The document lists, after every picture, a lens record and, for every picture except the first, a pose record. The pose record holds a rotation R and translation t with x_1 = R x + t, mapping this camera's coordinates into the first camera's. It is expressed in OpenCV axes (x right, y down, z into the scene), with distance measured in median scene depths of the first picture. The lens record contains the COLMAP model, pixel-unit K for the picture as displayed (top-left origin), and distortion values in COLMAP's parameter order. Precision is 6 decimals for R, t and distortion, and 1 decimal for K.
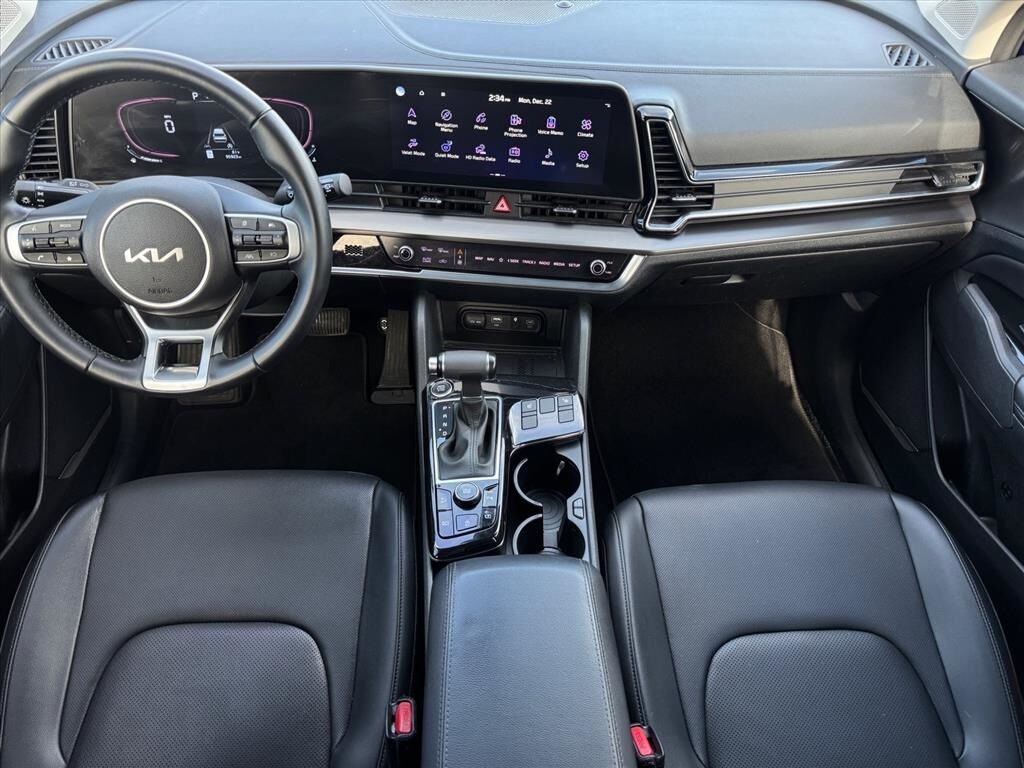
lens RADIAL K [[723.6, 0, 514.2], [0, 723.6, 397.8], [0, 0, 1]] dist [0.094720, -0.142117]
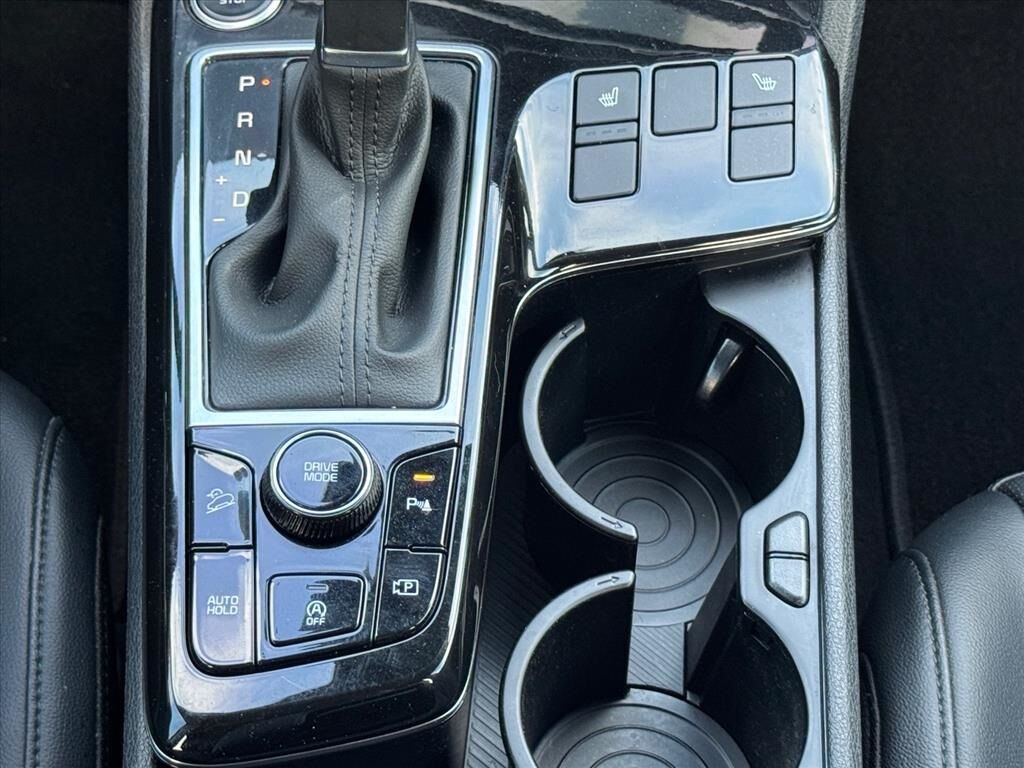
lens RADIAL K [[2341.9, 0, 512.0], [0, 2341.9, 384.0], [0, 0, 1]] dist [0.130776, 0.207652]
pose [[0.997880, 0.063931, 0.012202, -0.013714], [-0.065082, 0.978459, 0.195916, -0.044791], [0.000586, -0.196295, 0.980545, 0.240123]]
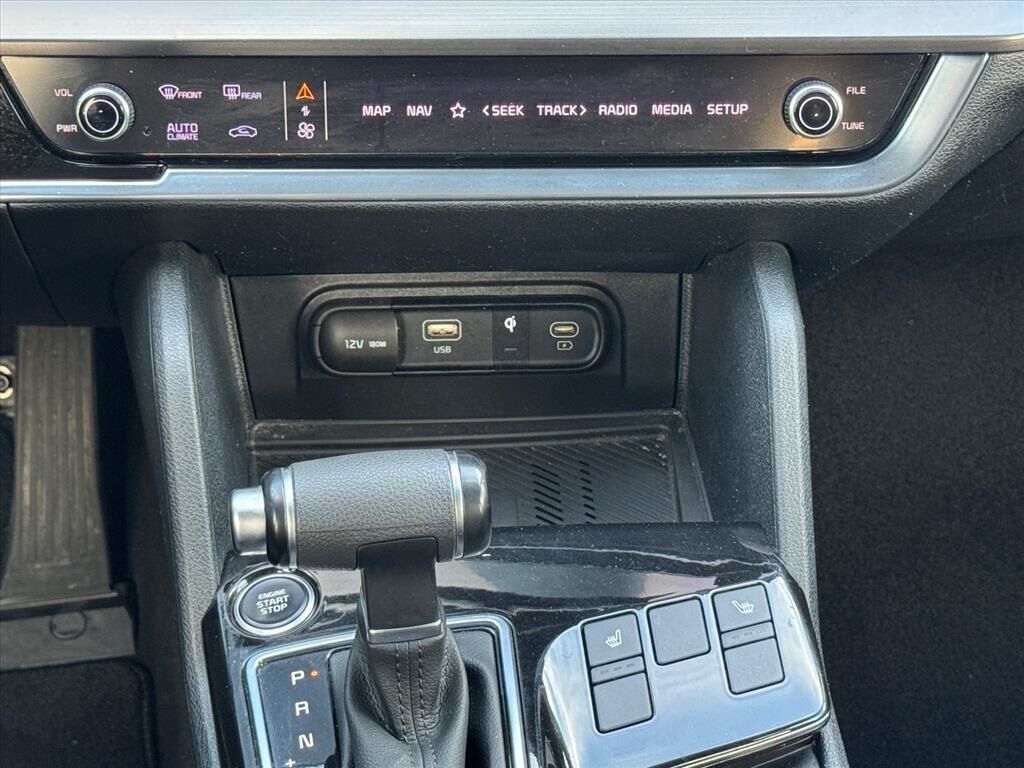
lens RADIAL K [[2341.9, 0, 512.0], [0, 2341.9, 384.0], [0, 0, 1]] dist [0.130776, 0.207652]
pose [[0.994363, -0.082513, 0.066589, -0.066250], [0.087605, 0.993131, -0.077568, -0.018626], [-0.059731, 0.082964, 0.994761, 0.134520]]
